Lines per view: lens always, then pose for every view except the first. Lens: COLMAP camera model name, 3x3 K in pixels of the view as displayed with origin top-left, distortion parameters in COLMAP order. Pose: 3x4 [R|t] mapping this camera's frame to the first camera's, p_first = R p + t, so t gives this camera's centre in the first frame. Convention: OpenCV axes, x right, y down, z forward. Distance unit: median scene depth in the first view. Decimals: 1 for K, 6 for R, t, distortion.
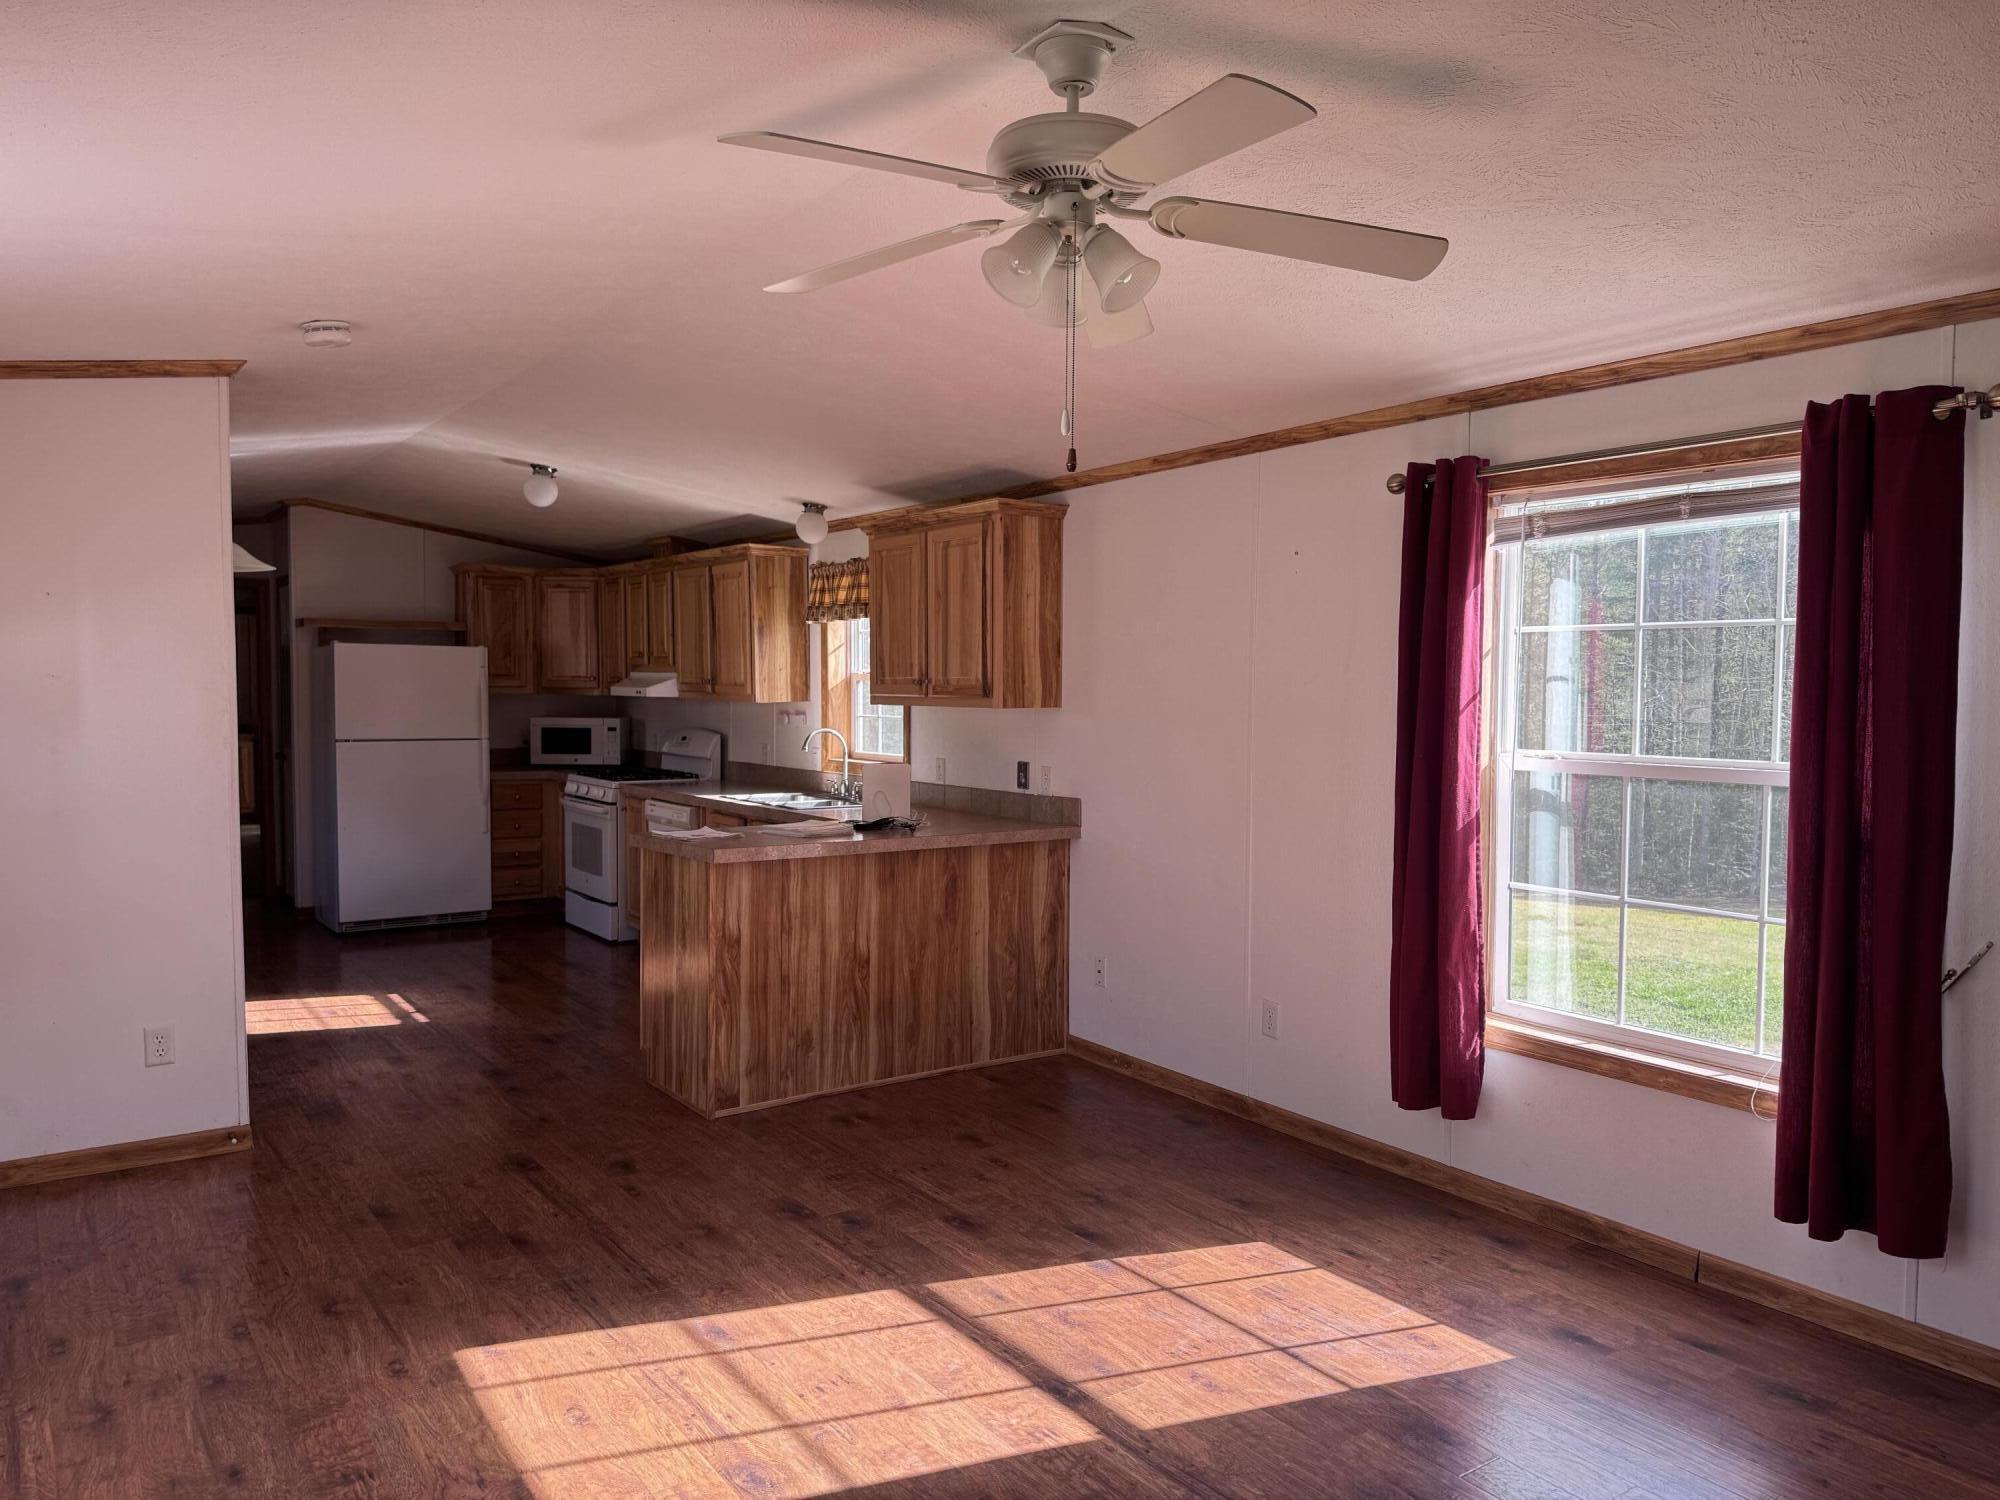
lens RADIAL K [[1385.8, 0, 995.6], [0, 1385.8, 746.8], [0, 0, 1]] dist [0.068715, -0.099702]
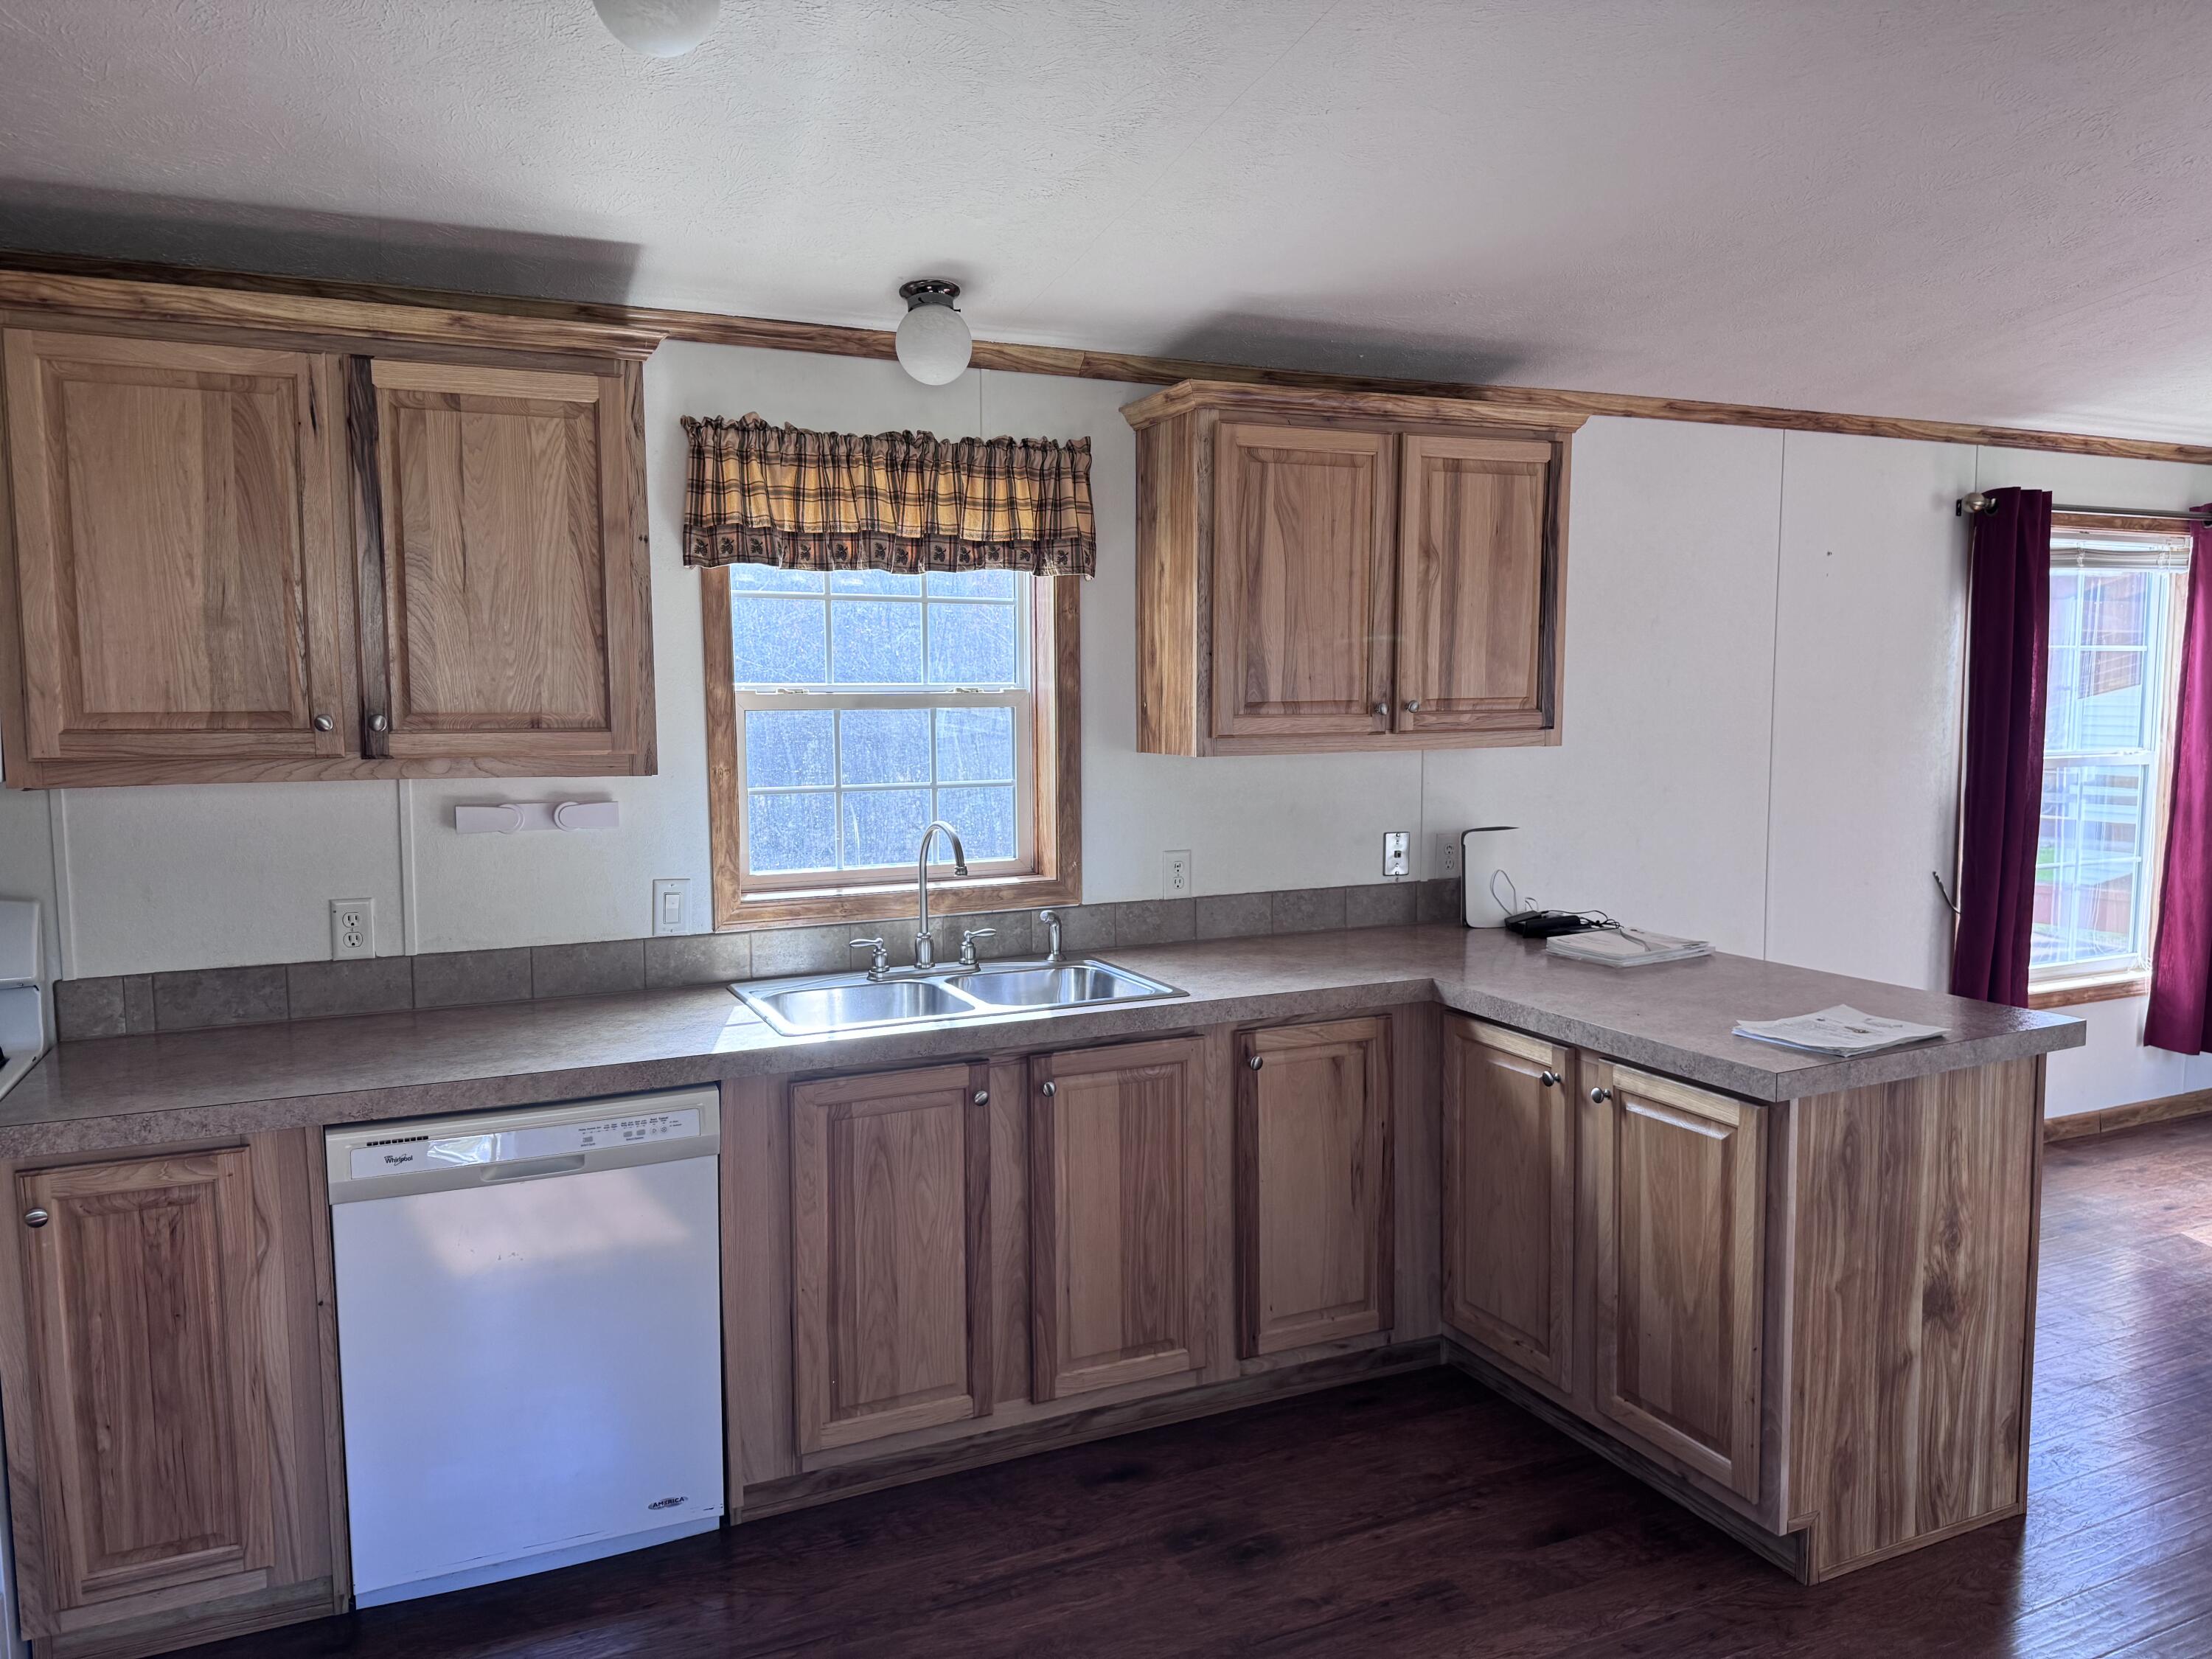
lens RADIAL K [[1532.7, 0, 1101.2], [0, 1532.7, 825.9], [0, 0, 1]] dist [0.068715, -0.099702]
pose [[0.184714, -0.094931, 0.978197, -0.468006], [0.051730, 0.994883, 0.086782, -0.040614], [-0.981430, 0.034573, 0.188679, 0.687258]]
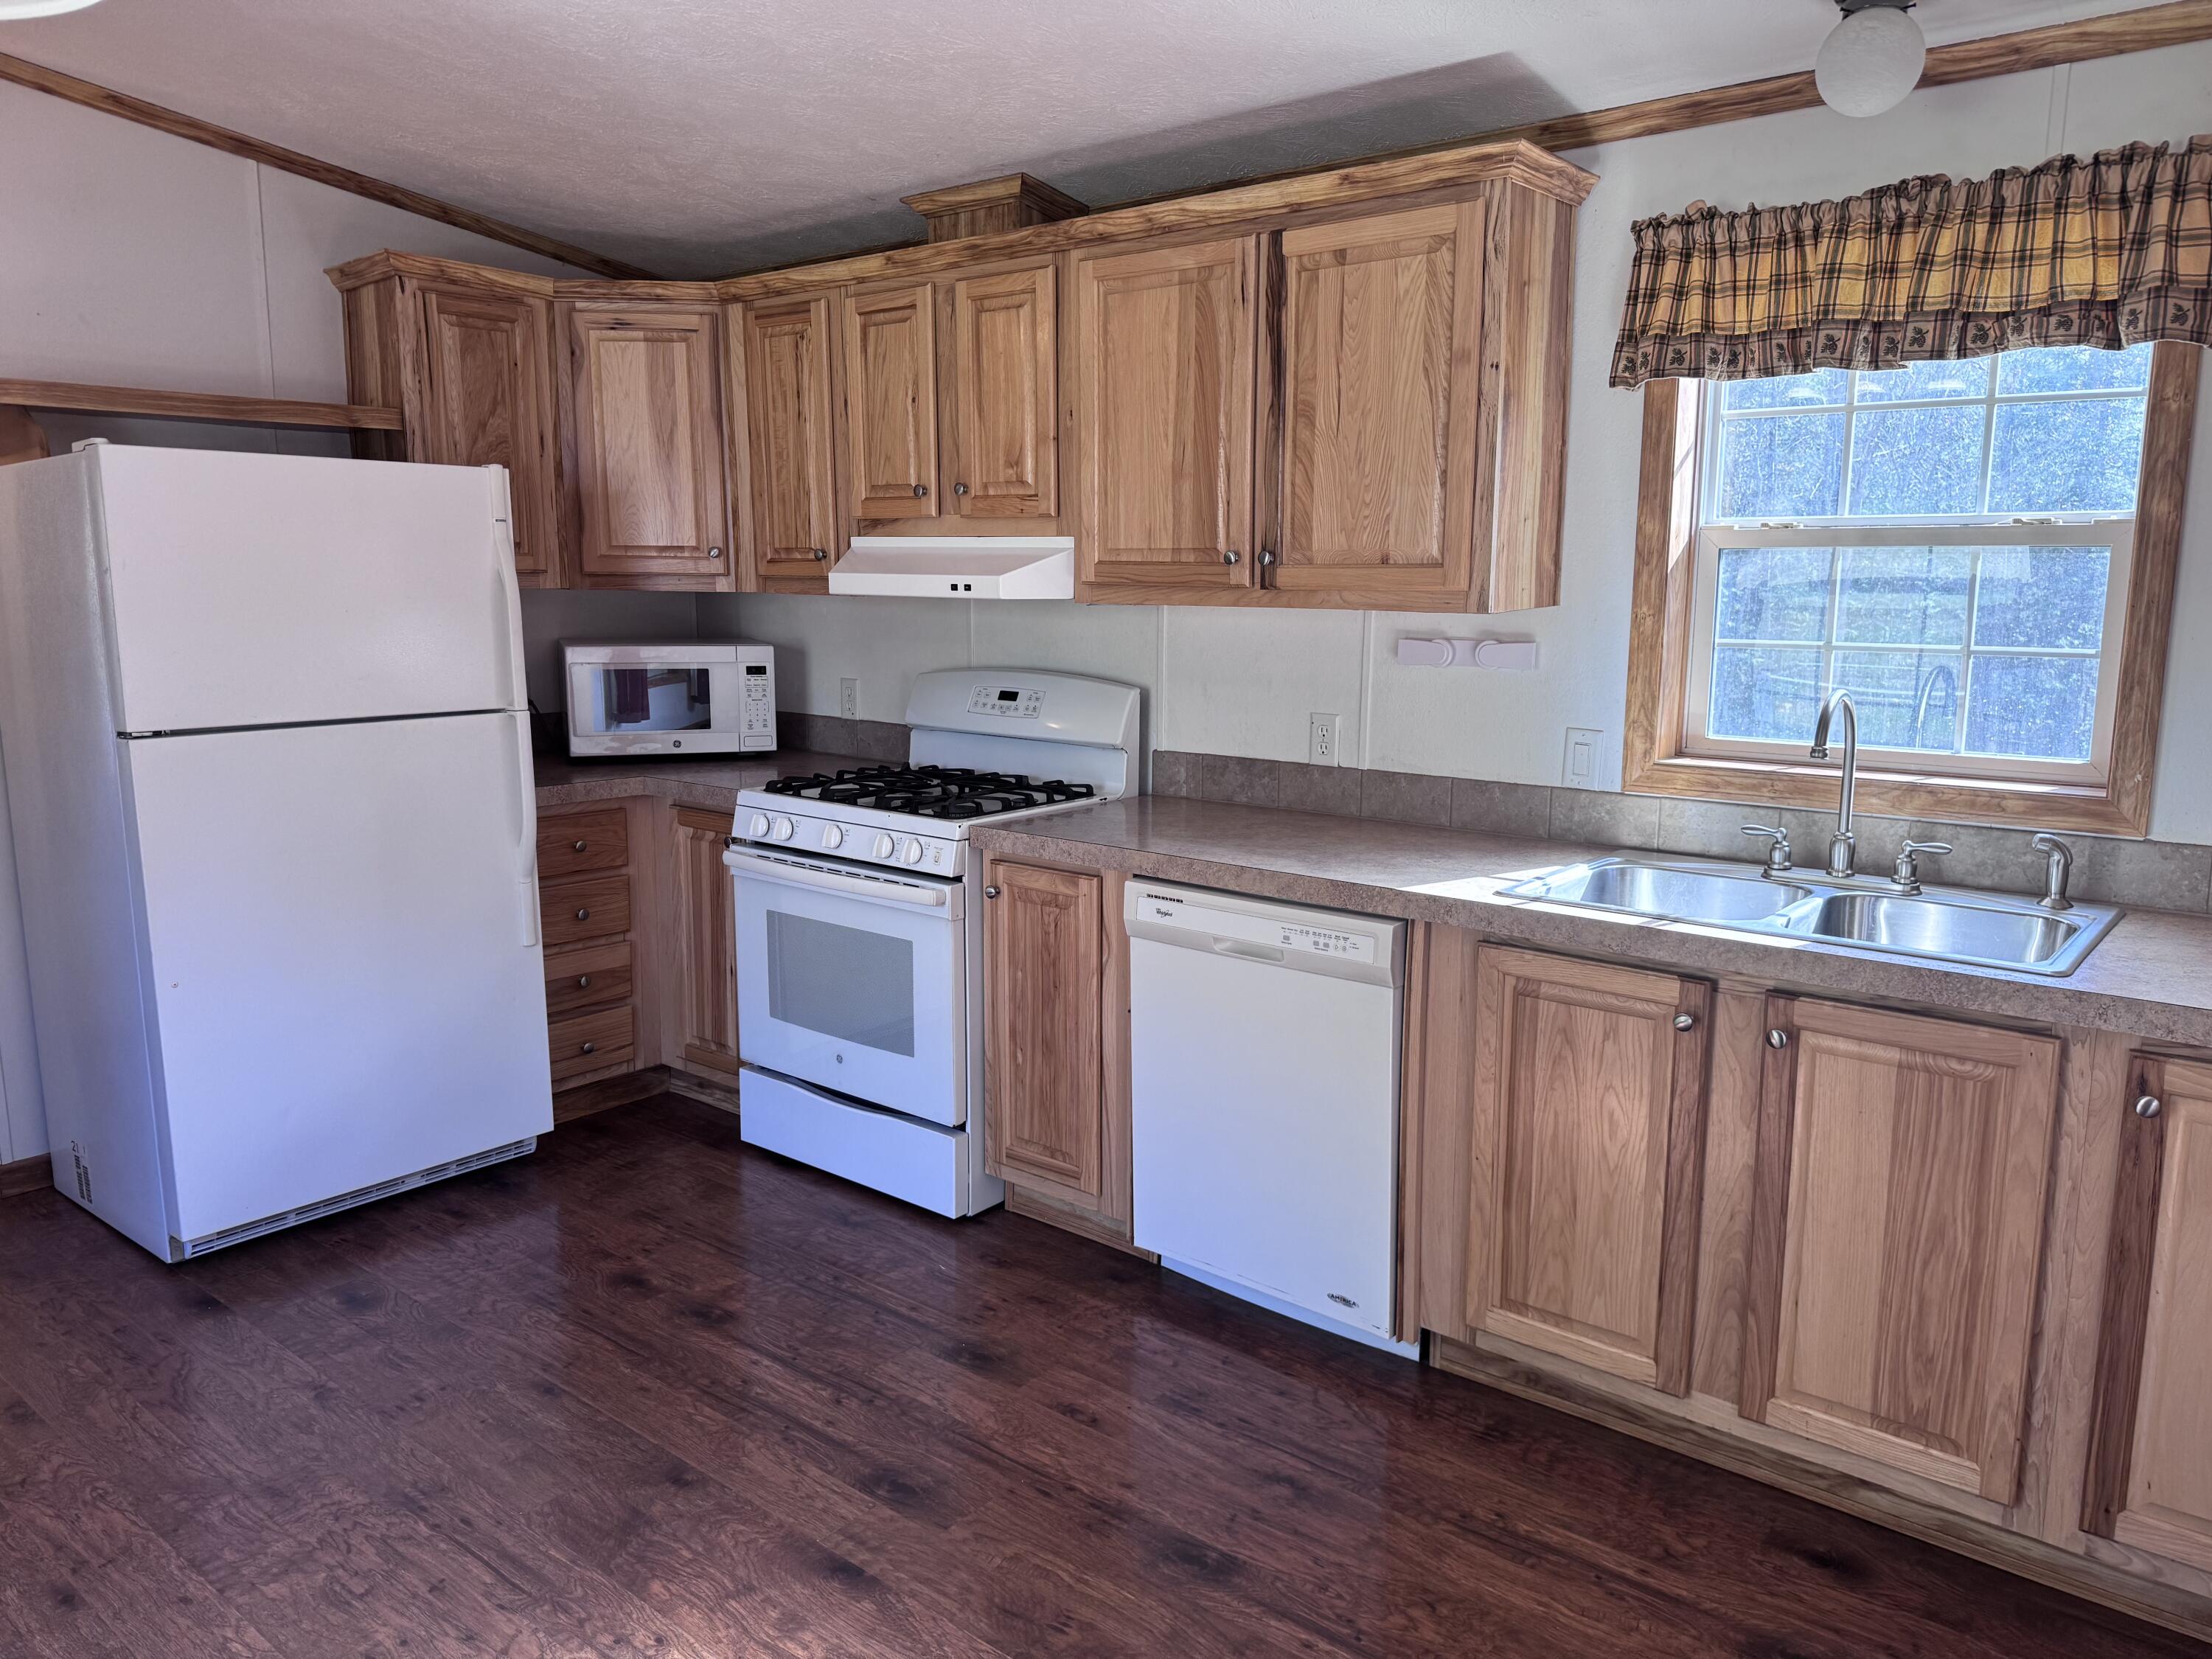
lens RADIAL K [[1532.7, 0, 1101.2], [0, 1532.7, 825.9], [0, 0, 1]] dist [0.068715, -0.099702]
pose [[0.967821, -0.049199, 0.246784, -0.315676], [0.018298, 0.991864, 0.125981, -0.025006], [-0.250974, -0.117412, 0.960847, 0.540963]]
